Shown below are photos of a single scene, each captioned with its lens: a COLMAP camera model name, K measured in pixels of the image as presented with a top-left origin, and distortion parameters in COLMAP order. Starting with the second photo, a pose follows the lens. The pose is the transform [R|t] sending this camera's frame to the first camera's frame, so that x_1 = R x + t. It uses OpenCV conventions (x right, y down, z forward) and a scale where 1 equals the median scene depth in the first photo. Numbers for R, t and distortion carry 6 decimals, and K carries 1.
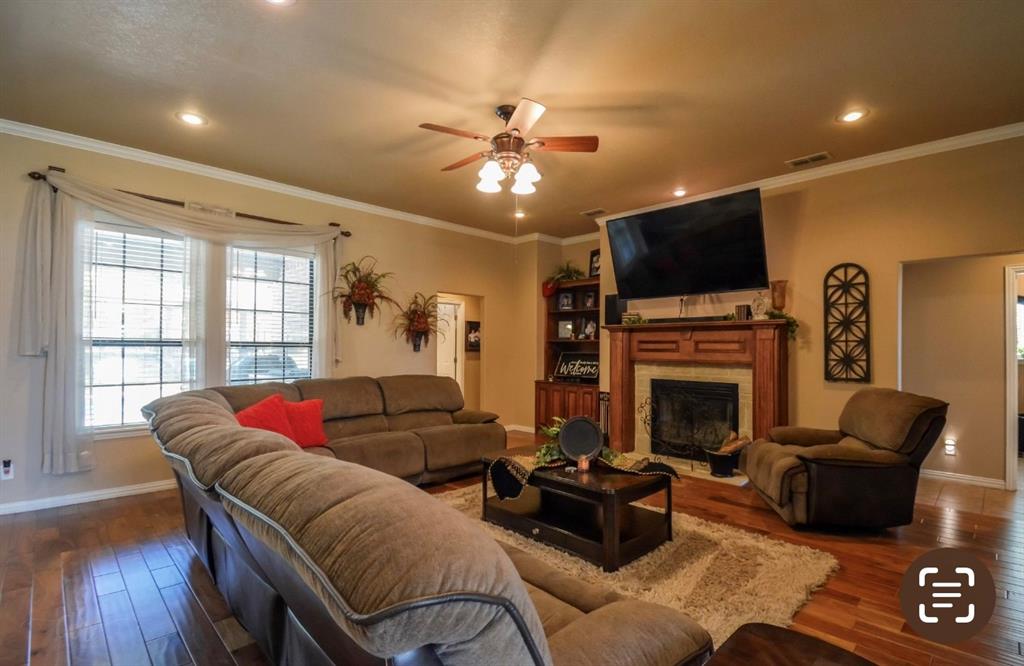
lens RADIAL K [[472.4, 0, 537.8], [0, 472.4, 342.4], [0, 0, 1]] dist [0.003148, 0.000232]
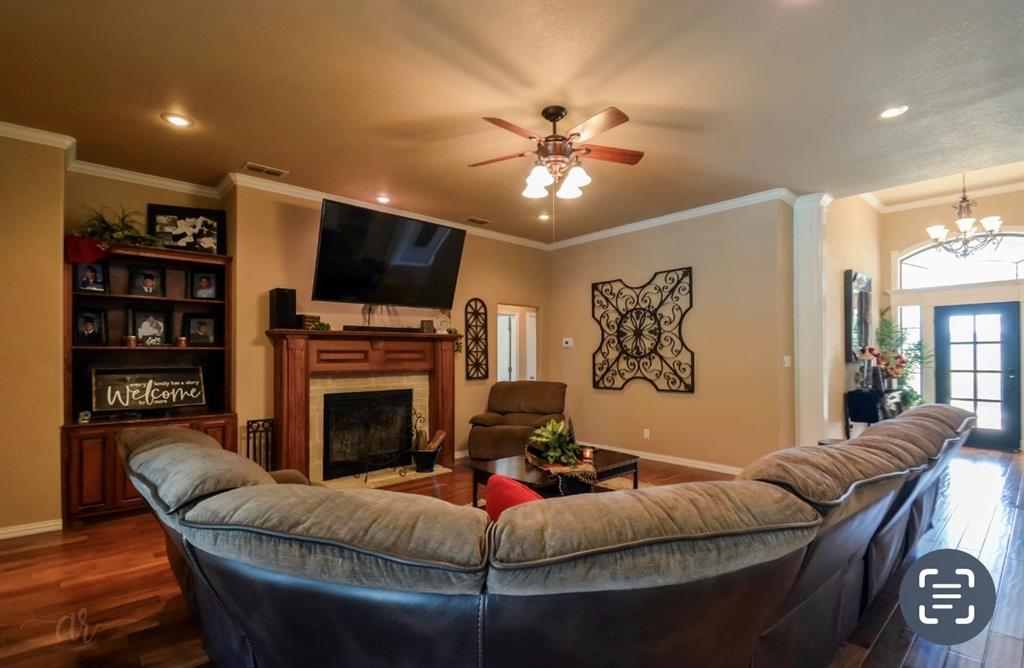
lens RADIAL K [[466.6, 0, 512.1], [0, 466.6, 352.5], [0, 0, 1]] dist [0.001415, 0.000105]
pose [[0.060269, -0.003832, 0.998175, -0.686615], [-0.006693, 0.999969, 0.004243, -0.005650], [-0.998160, -0.006936, 0.060242, 0.709524]]
